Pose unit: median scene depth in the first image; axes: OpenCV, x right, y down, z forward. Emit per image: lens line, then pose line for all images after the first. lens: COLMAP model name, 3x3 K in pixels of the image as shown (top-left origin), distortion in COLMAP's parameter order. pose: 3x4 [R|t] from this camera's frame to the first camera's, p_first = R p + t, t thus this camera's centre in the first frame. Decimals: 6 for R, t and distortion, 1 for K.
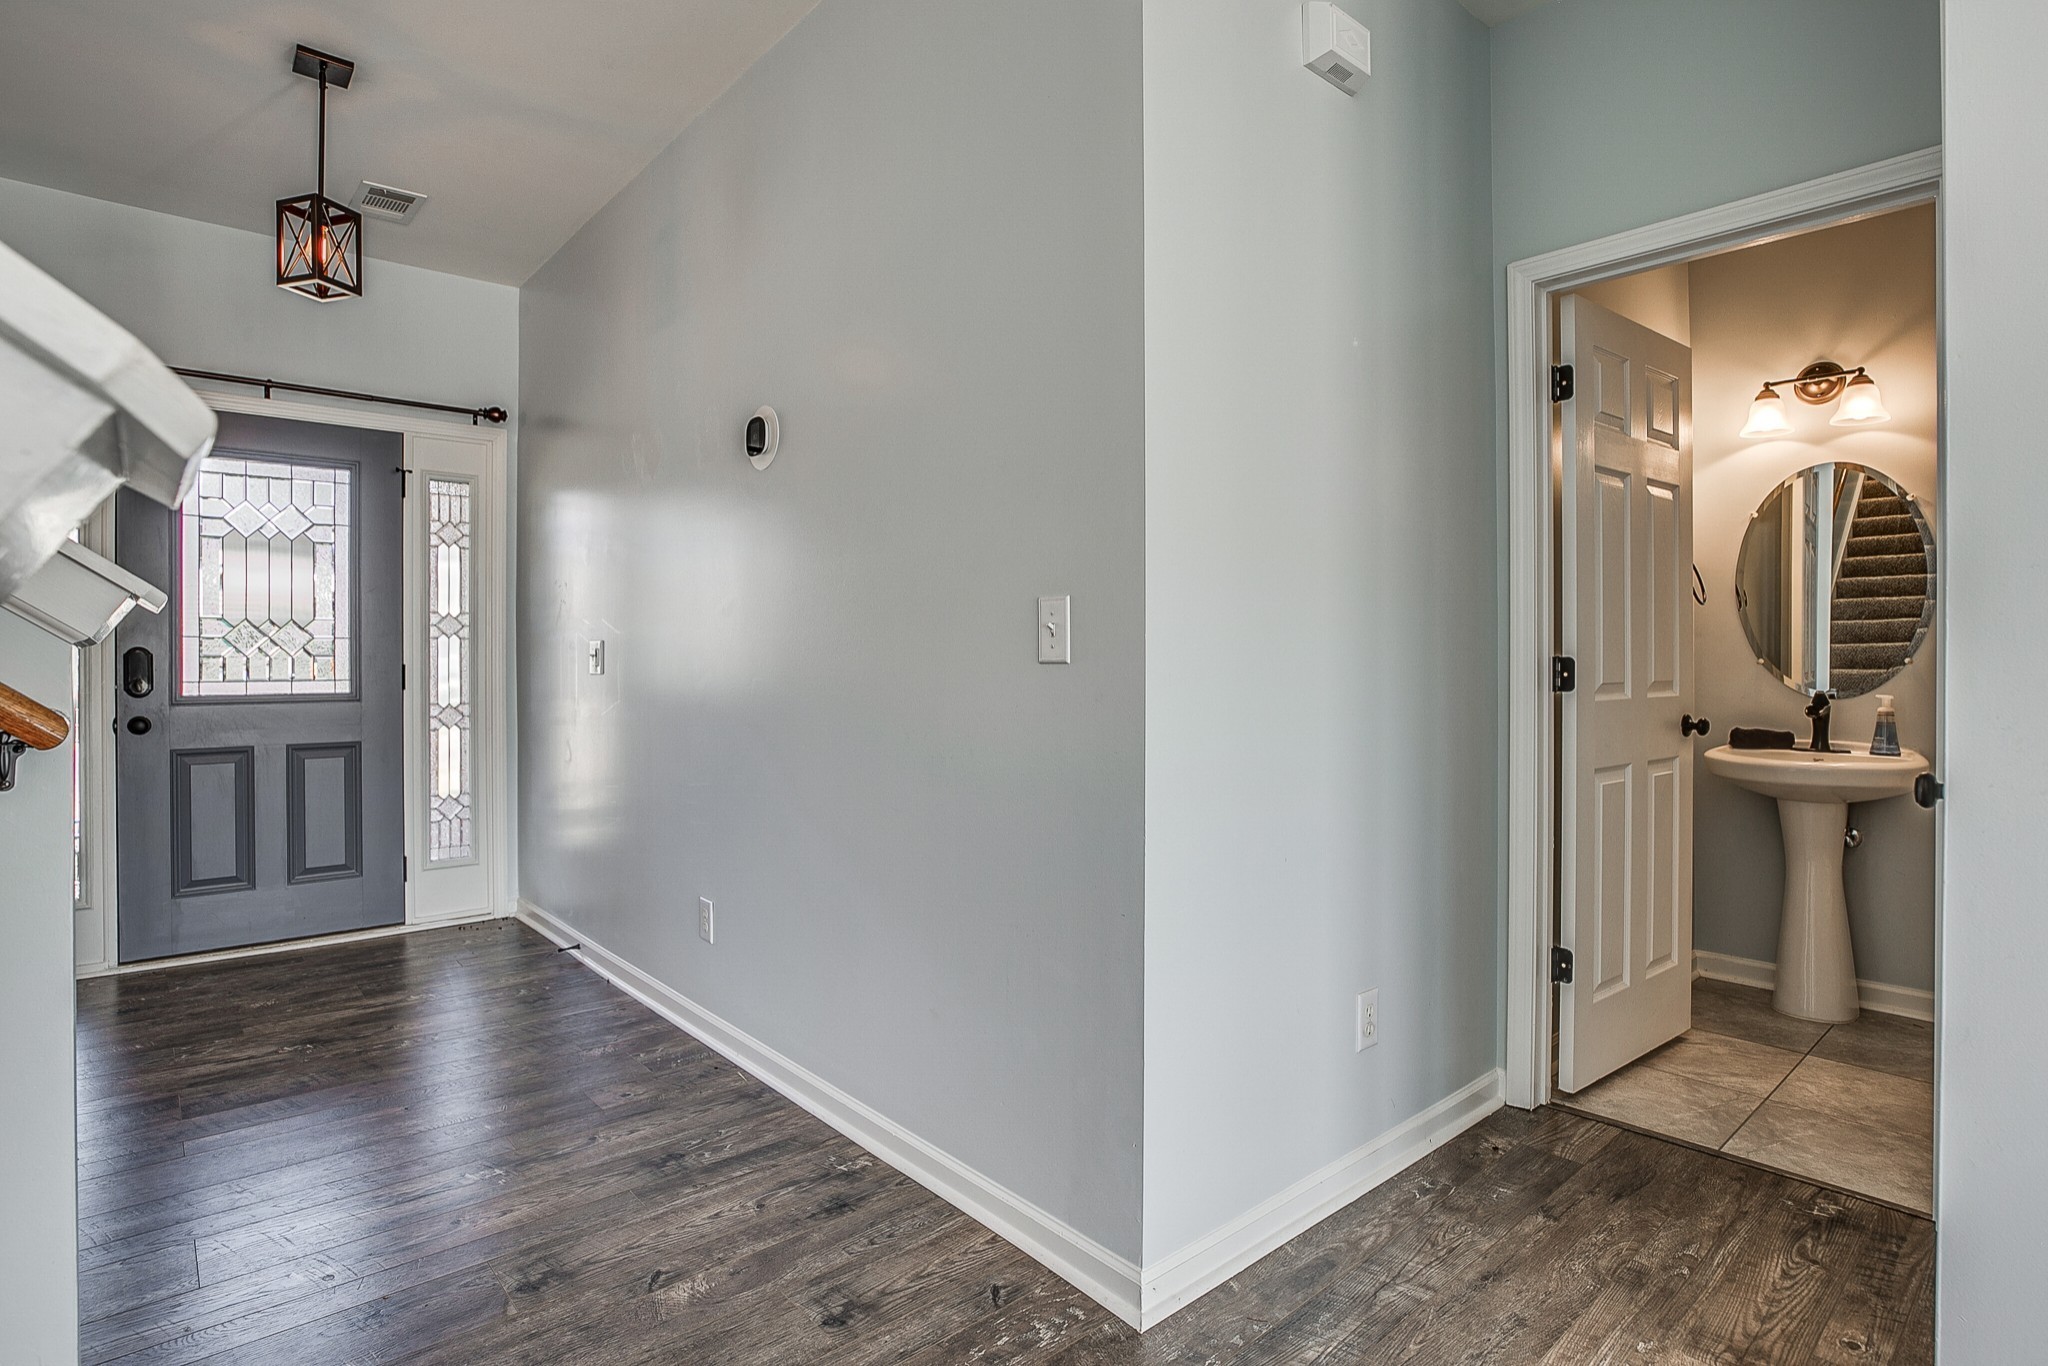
lens RADIAL K [[1029.8, 0, 1007.2], [0, 1029.8, 662.0], [0, 0, 1]] dist [-0.023106, 0.000676]
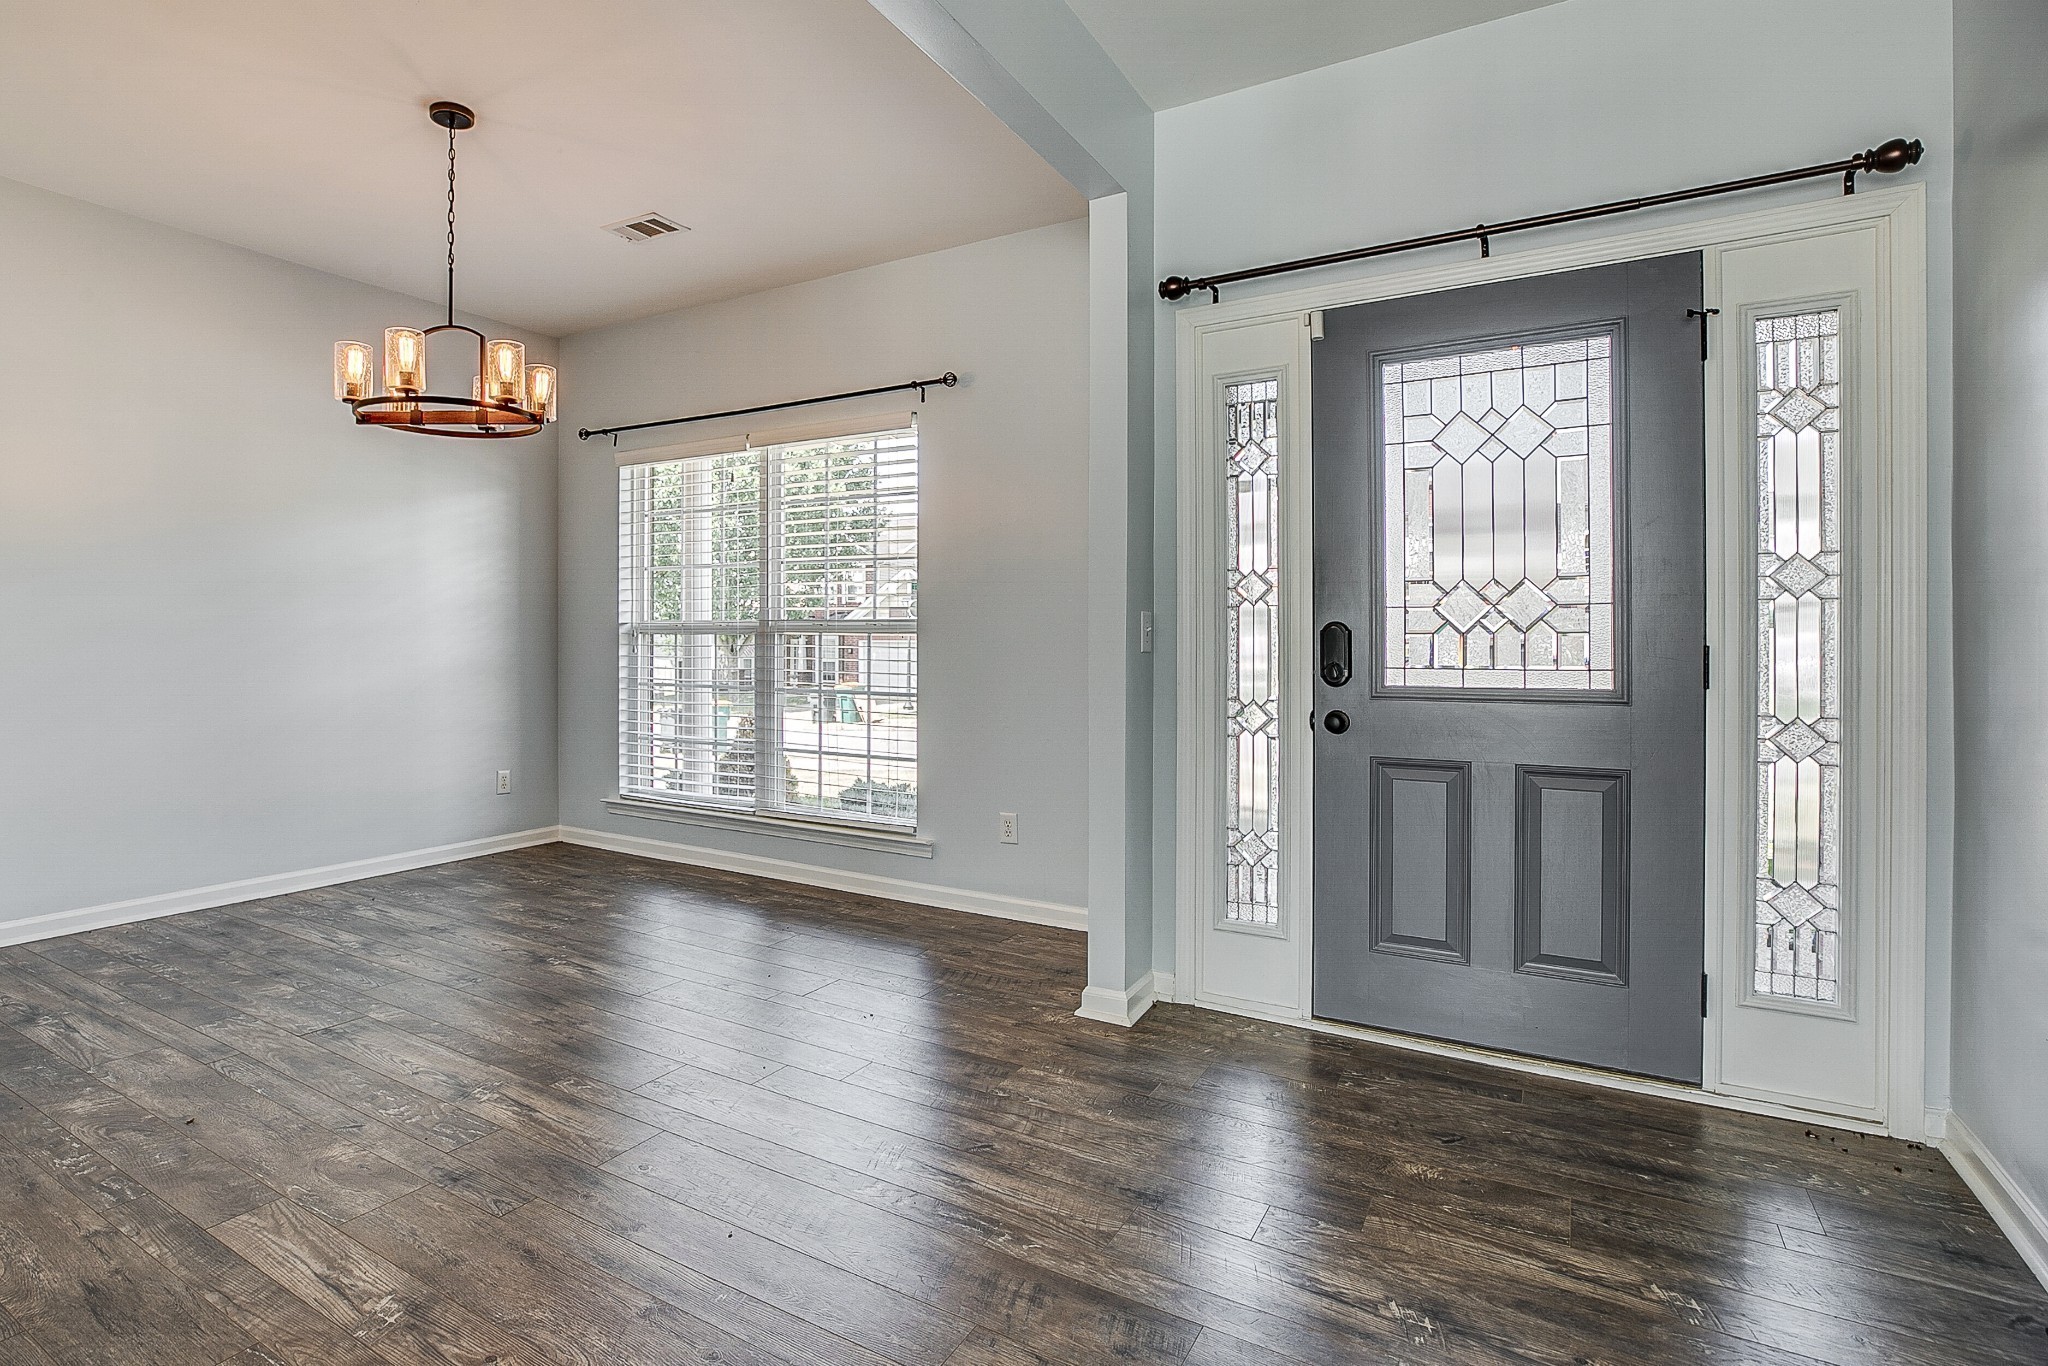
lens RADIAL K [[958.3, 0, 997.7], [0, 958.3, 648.6], [0, 0, 1]] dist [-0.040709, 0.012911]
pose [[0.288192, 0.003680, -0.957566, -0.195338], [-0.003447, 0.999990, 0.002806, 0.003954], [0.957567, 0.002492, 0.288201, 0.463206]]
